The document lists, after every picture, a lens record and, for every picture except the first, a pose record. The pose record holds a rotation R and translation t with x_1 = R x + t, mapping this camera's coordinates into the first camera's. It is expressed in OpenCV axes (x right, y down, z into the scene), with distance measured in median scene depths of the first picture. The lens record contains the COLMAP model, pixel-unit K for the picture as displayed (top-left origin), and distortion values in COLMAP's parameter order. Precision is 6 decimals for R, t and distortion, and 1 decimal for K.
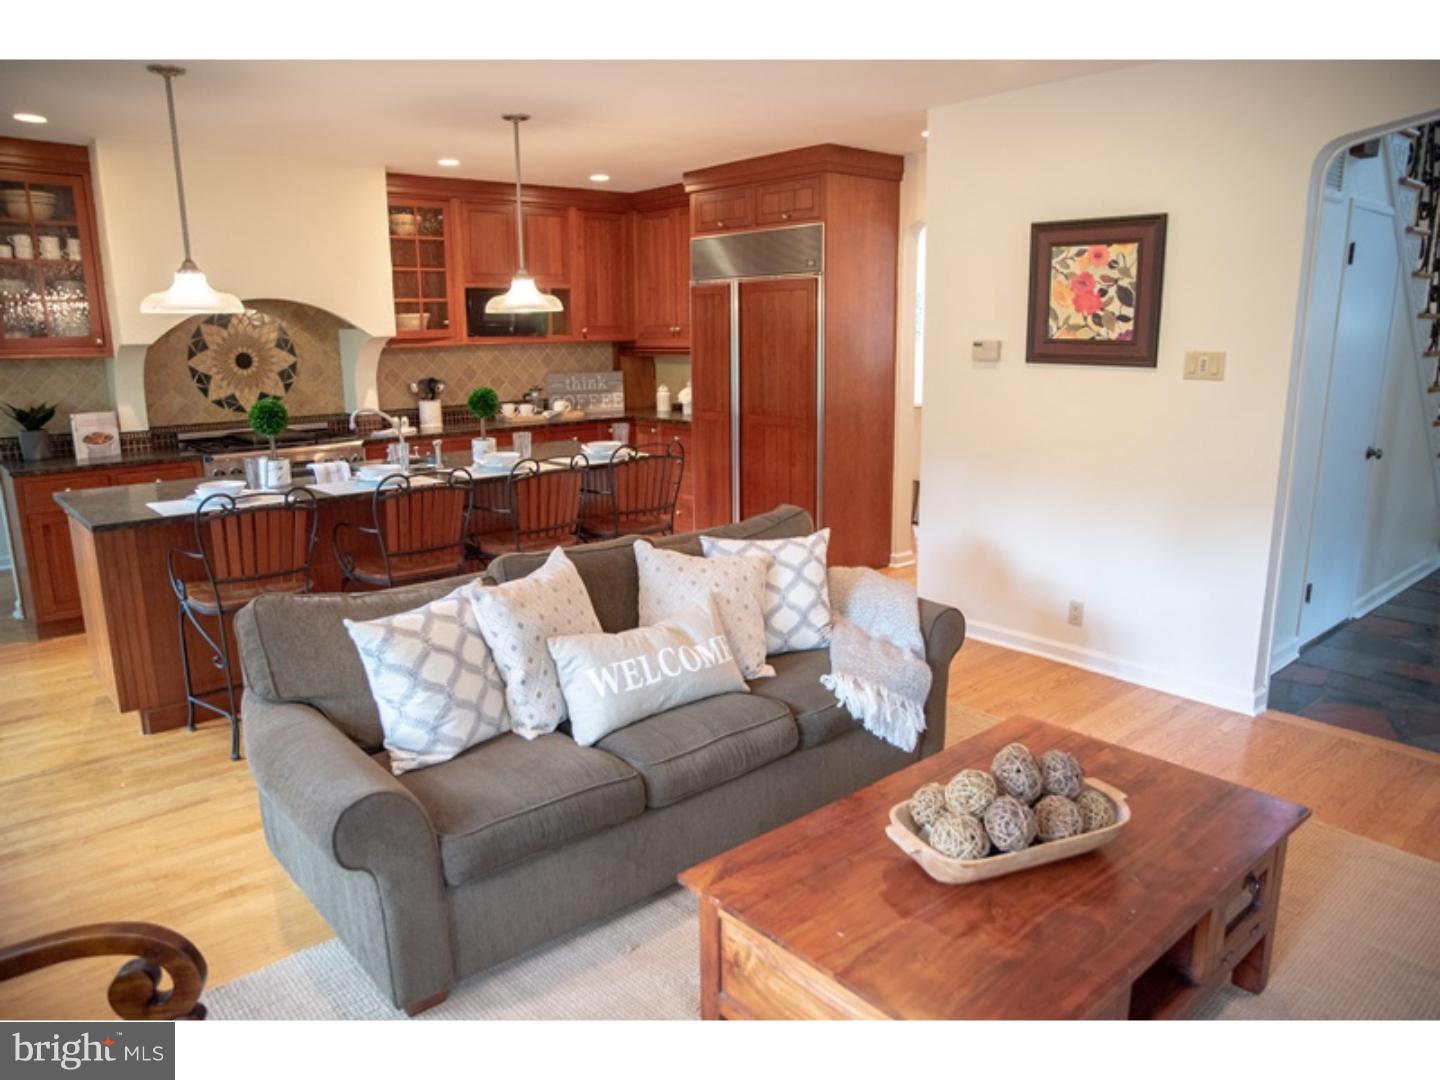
lens RADIAL K [[982.7, 0, 722.3], [0, 982.7, 537.1], [0, 0, 1]] dist [0.006752, -0.000823]
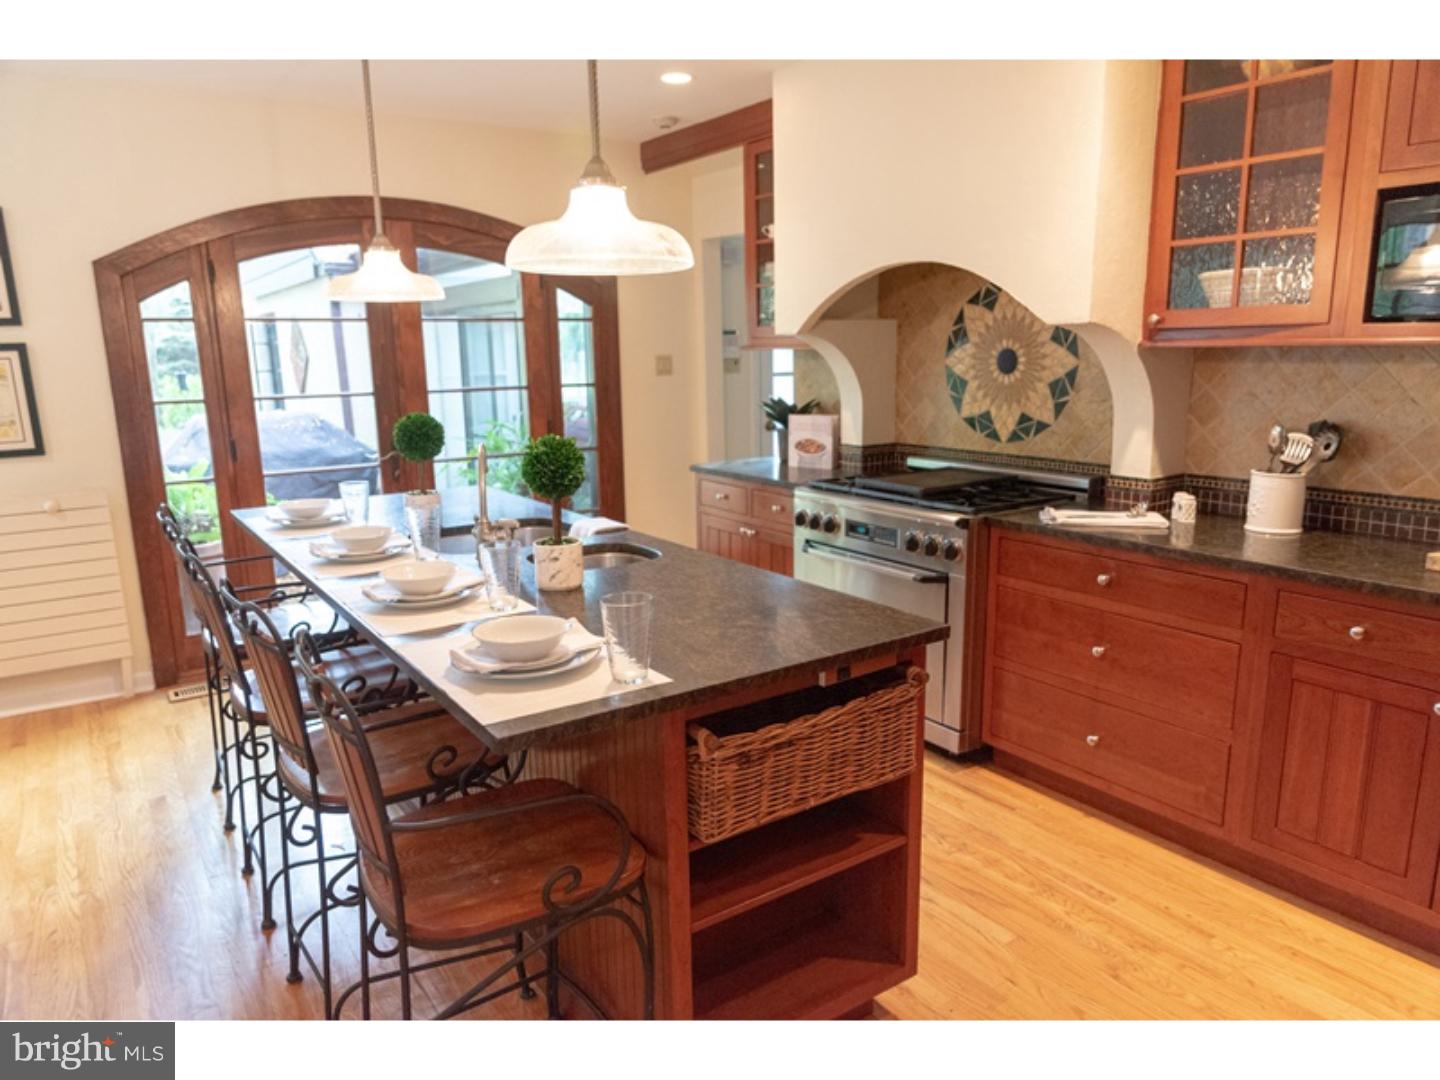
lens RADIAL K [[982.7, 0, 723.6], [0, 982.7, 541.9], [0, 0, 1]] dist [0.006752, -0.000823]
pose [[-0.119302, 0.217836, -0.968666, 0.173316], [-0.196539, 0.951146, 0.238102, -0.183880], [0.973211, 0.218787, -0.070660, 0.895559]]
